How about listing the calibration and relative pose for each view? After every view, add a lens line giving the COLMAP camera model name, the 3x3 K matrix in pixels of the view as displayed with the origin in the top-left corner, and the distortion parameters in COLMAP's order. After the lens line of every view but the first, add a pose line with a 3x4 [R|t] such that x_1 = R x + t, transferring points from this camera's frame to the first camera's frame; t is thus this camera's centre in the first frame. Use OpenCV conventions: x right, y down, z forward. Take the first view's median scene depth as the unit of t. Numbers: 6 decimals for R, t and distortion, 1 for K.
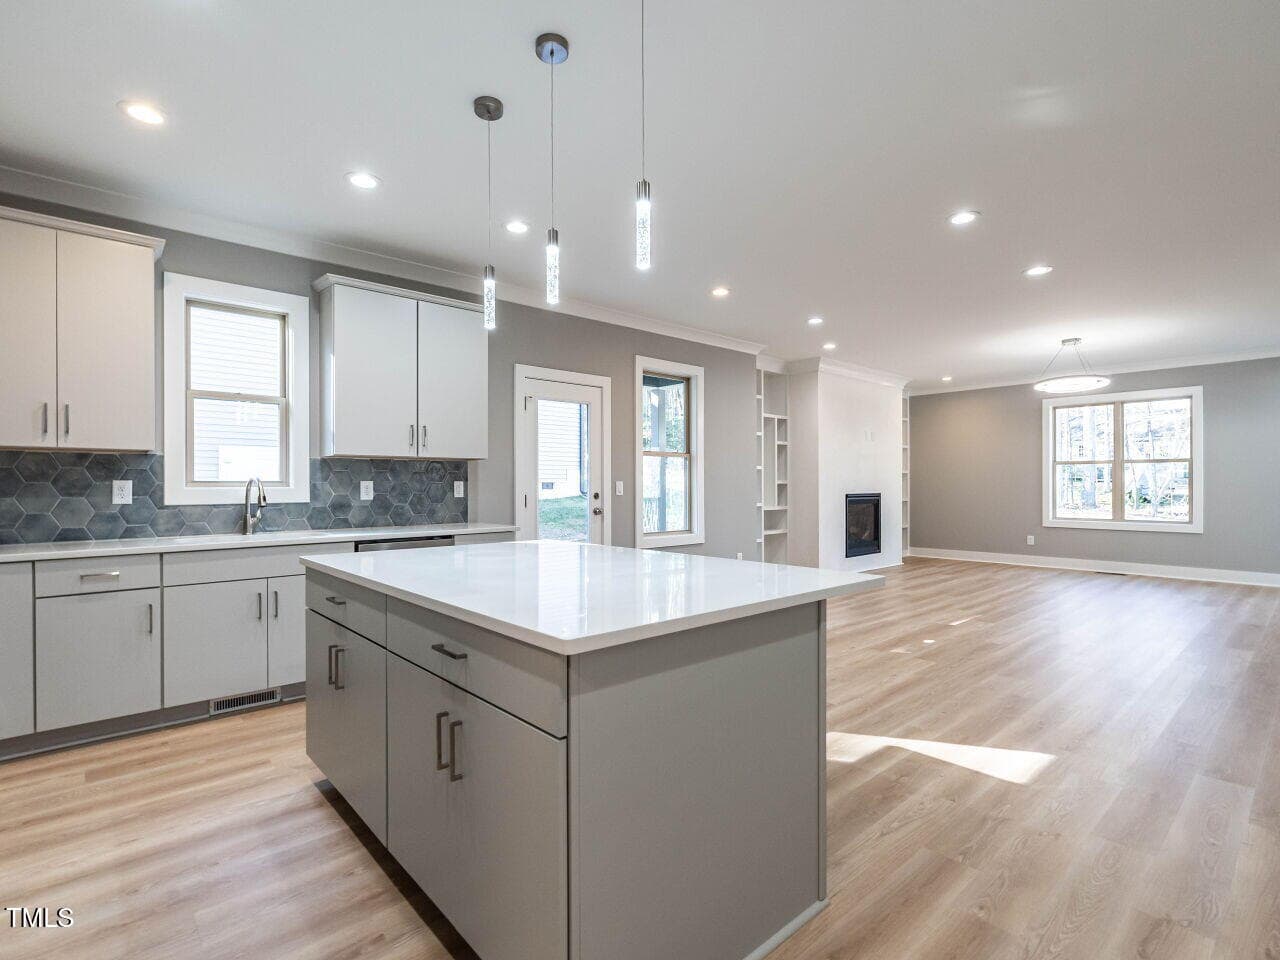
lens RADIAL K [[625.2, 0, 640.9], [0, 625.2, 484.7], [0, 0, 1]] dist [-0.008349, 0.002167]
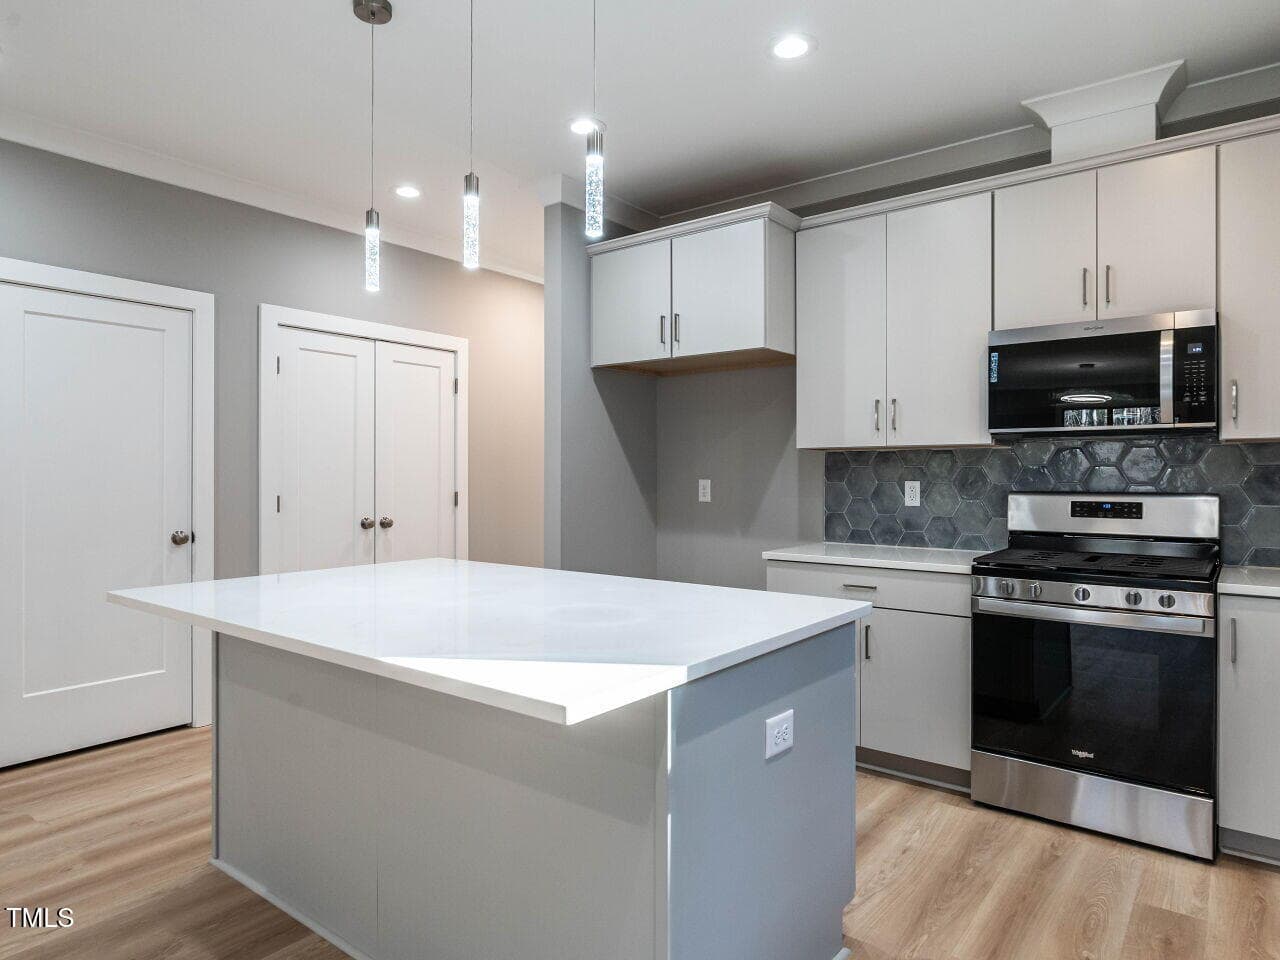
lens RADIAL K [[796.1, 0, 637.4], [0, 796.1, 472.1], [0, 0, 1]] dist [-0.000989, 0.004949]
pose [[-0.984386, 0.002942, -0.175997, -0.090266], [0.003245, 0.999994, -0.001435, -0.015064], [0.175992, -0.001983, -0.984390, 1.093727]]
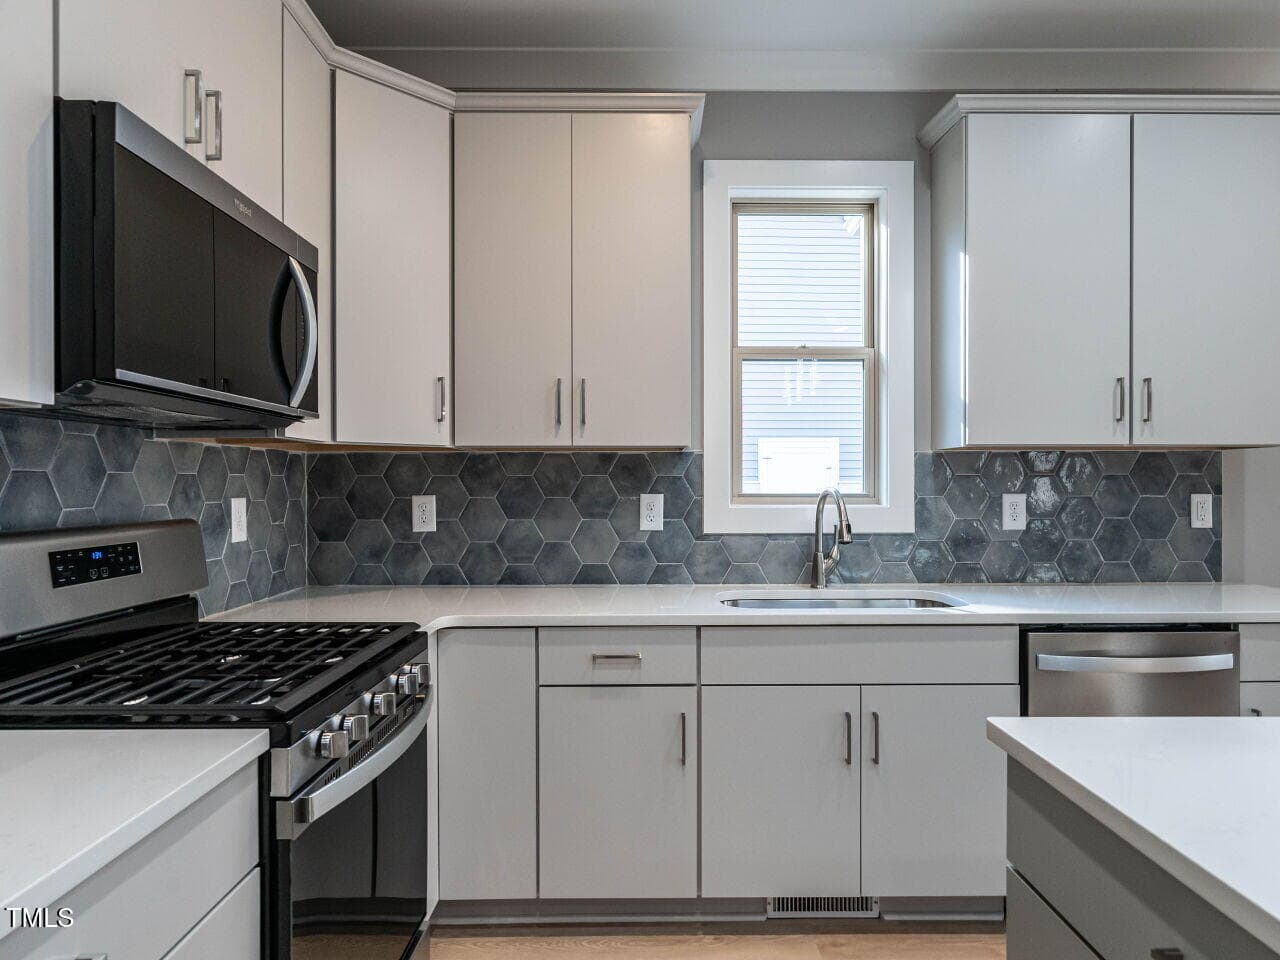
lens RADIAL K [[796.1, 0, 655.5], [0, 796.1, 486.4], [0, 0, 1]] dist [-0.000989, 0.004949]
pose [[0.752017, 0.005342, -0.659123, -0.231377], [-0.000842, 0.999974, 0.007143, -0.017178], [0.659144, -0.004816, 0.752002, 0.308665]]
